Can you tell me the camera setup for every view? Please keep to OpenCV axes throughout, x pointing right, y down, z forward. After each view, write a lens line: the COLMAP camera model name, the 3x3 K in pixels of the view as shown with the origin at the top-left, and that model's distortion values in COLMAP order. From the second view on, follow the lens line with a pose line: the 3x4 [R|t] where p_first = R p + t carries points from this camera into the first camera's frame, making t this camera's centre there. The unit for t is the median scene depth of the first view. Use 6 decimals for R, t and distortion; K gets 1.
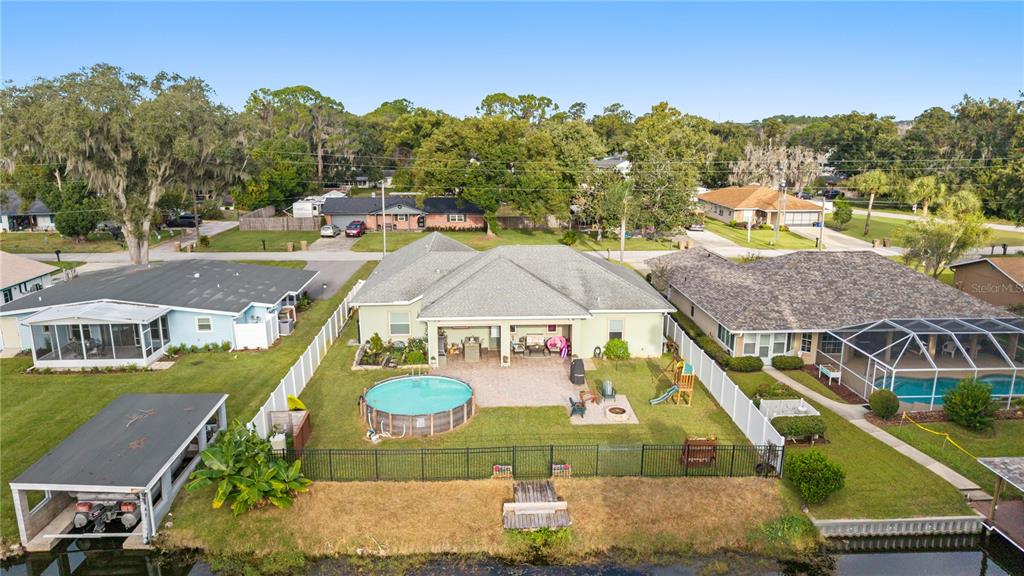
lens RADIAL K [[688.8, 0, 504.2], [0, 688.8, 288.0], [0, 0, 1]] dist [0.035228, -0.059757]
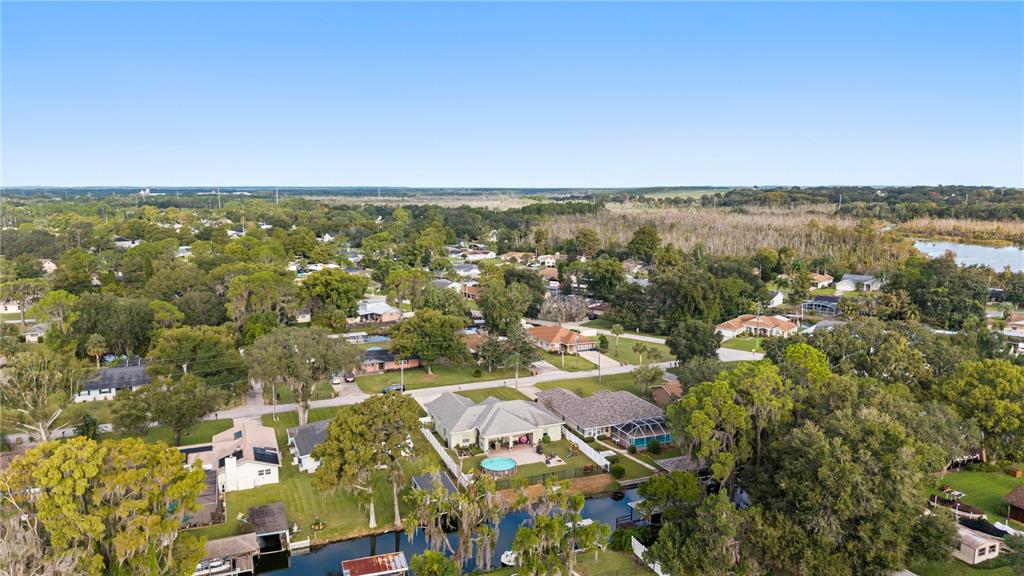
lens RADIAL K [[700.1, 0, 515.4], [0, 700.1, 287.3], [0, 0, 1]] dist [0.088957, -0.158455]
pose [[0.936530, -0.042248, 0.348032, -0.945613], [0.070426, 0.995148, -0.068708, -0.346302], [-0.343440, 0.088858, 0.934962, -1.719099]]
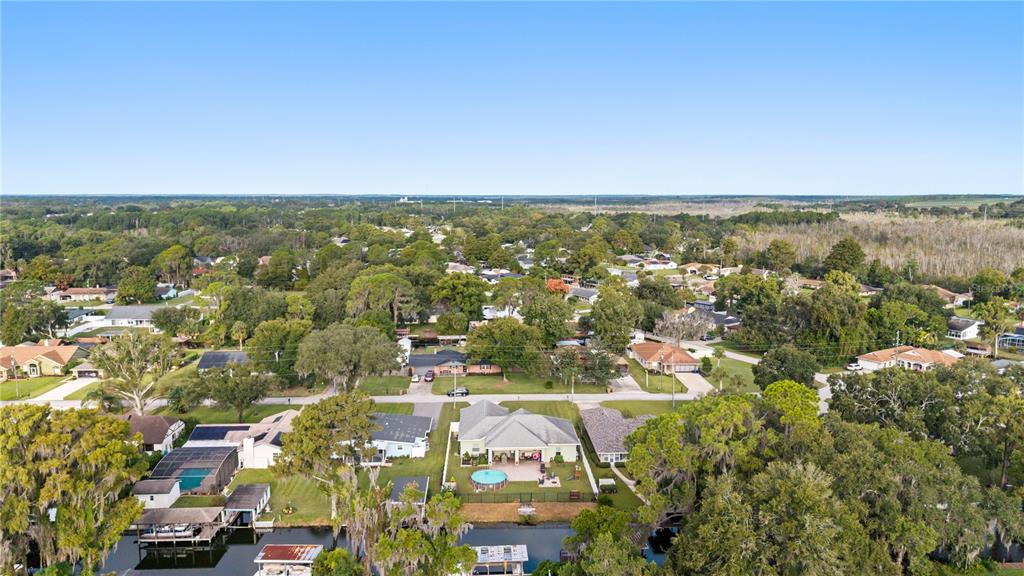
lens RADIAL K [[700.1, 0, 515.4], [0, 700.1, 287.3], [0, 0, 1]] dist [0.088957, -0.158455]
pose [[0.999880, 0.006531, 0.014053, -0.047815], [-0.005232, 0.995881, -0.090520, -0.335627], [-0.014586, 0.090435, 0.995796, -1.830826]]
